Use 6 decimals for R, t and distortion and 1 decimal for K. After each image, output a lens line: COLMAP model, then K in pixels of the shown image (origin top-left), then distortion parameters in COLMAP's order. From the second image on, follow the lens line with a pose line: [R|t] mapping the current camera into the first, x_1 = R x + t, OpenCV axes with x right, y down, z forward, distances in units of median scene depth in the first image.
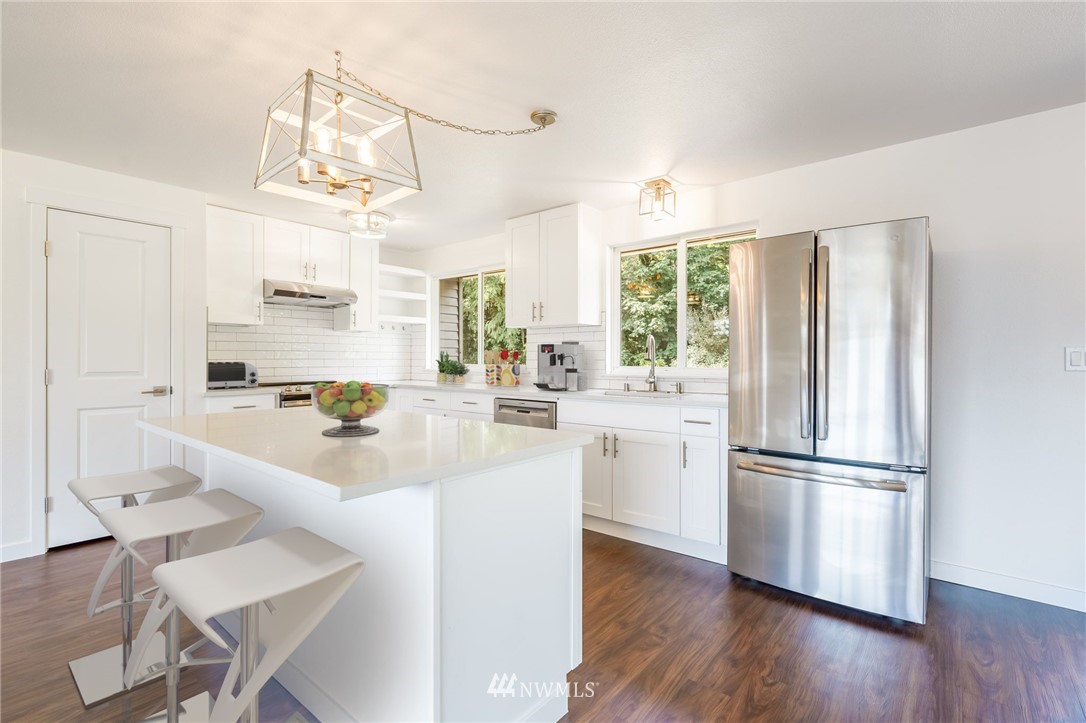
lens RADIAL K [[498.1, 0, 547.3], [0, 498.1, 356.3], [0, 0, 1]] dist [0.012686, -0.000479]
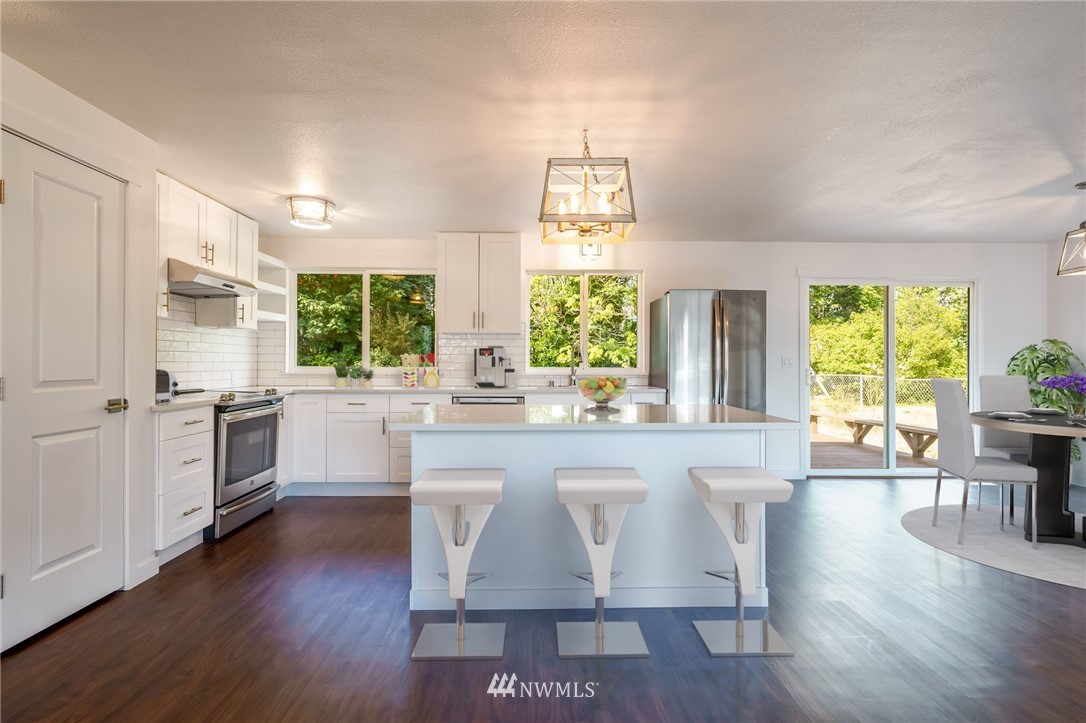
lens RADIAL K [[498.1, 0, 538.1], [0, 498.1, 356.6], [0, 0, 1]] dist [0.012686, -0.000479]
pose [[0.762188, 0.005906, 0.647328, -0.647247], [-0.004078, 0.999982, -0.004321, -0.001316], [-0.647342, 0.000654, 0.762199, 0.044047]]
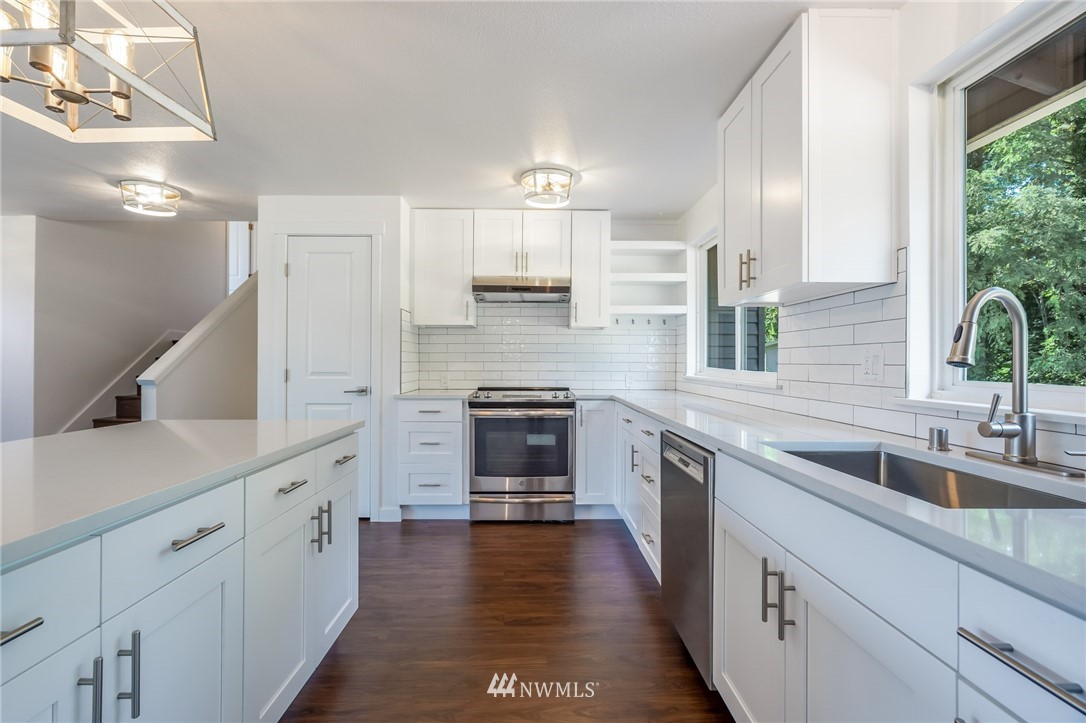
lens RADIAL K [[503.3, 0, 534.9], [0, 503.3, 351.6], [0, 0, 1]] dist [0.002643, -0.000785]
pose [[0.648157, -0.013875, -0.761380, 0.229341], [0.000326, 0.999839, -0.017943, 0.004273], [0.761507, 0.011382, 0.648057, 0.489254]]
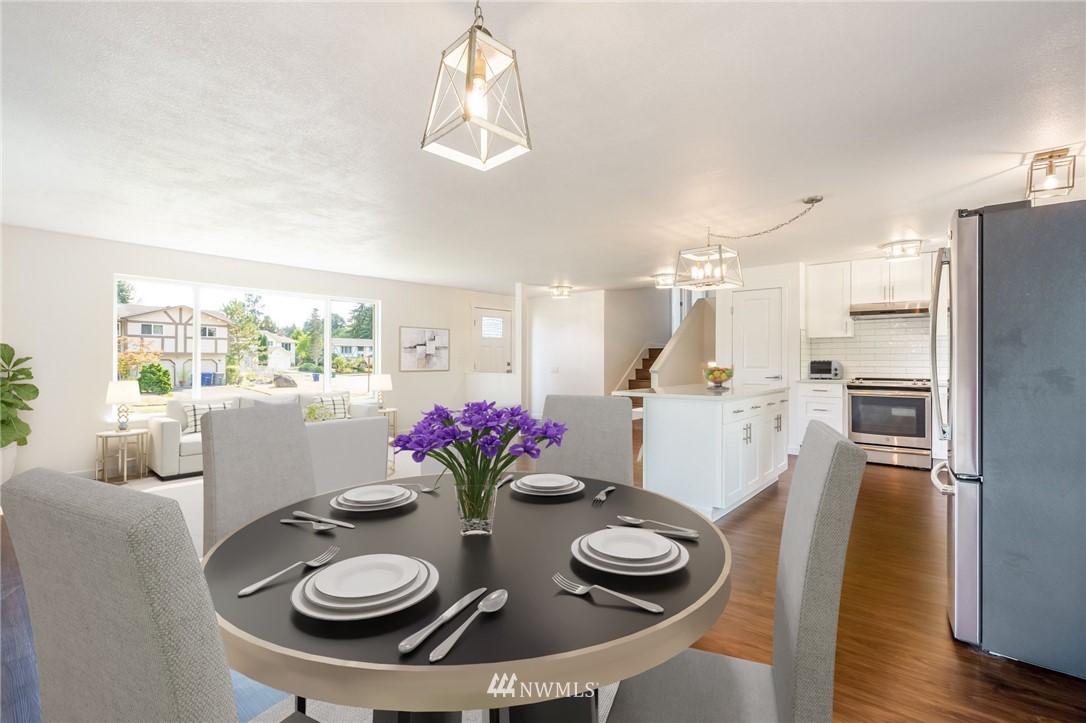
lens RADIAL K [[498.1, 0, 541.5], [0, 498.1, 359.2], [0, 0, 1]] dist [0.012686, -0.000479]
pose [[0.006588, -0.003421, -0.999972, 0.885073], [-0.002221, 0.999992, -0.003435, 0.010384], [0.999976, 0.002243, 0.006580, 0.104119]]
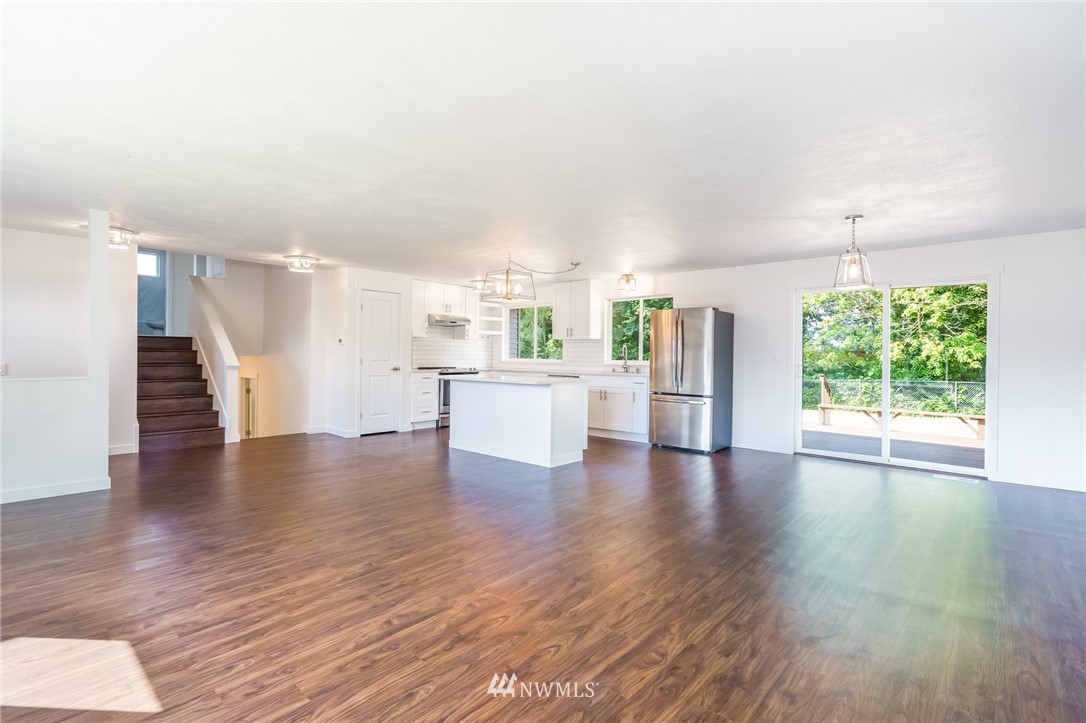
lens RADIAL K [[503.3, 0, 546.7], [0, 503.3, 355.9], [0, 0, 1]] dist [0.002643, -0.000785]
pose [[0.998944, 0.008418, -0.045172, -0.019307], [-0.008315, 0.999962, 0.002468, 0.000967], [0.045191, -0.002089, 0.998976, -0.955179]]
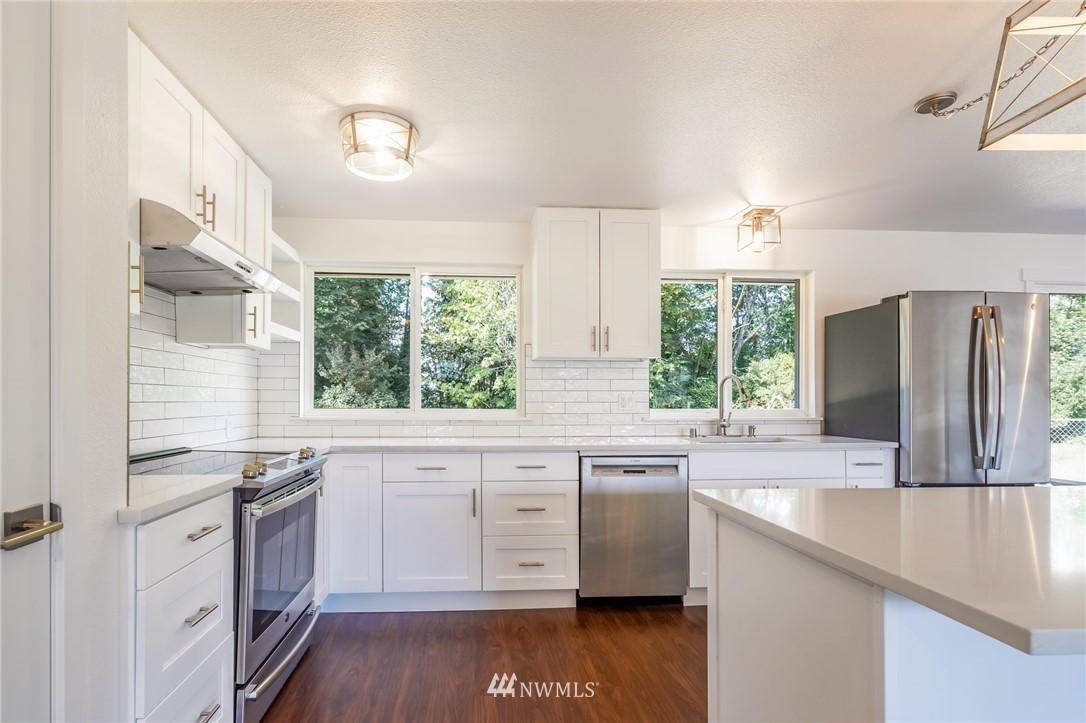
lens RADIAL K [[503.3, 0, 508.6], [0, 503.3, 396.1], [0, 0, 1]] dist [0.002643, -0.000785]
pose [[0.732825, 0.003283, 0.680409, -0.638972], [-0.003154, 0.999994, -0.001428, -0.000414], [-0.680409, -0.001100, 0.732831, 0.528449]]
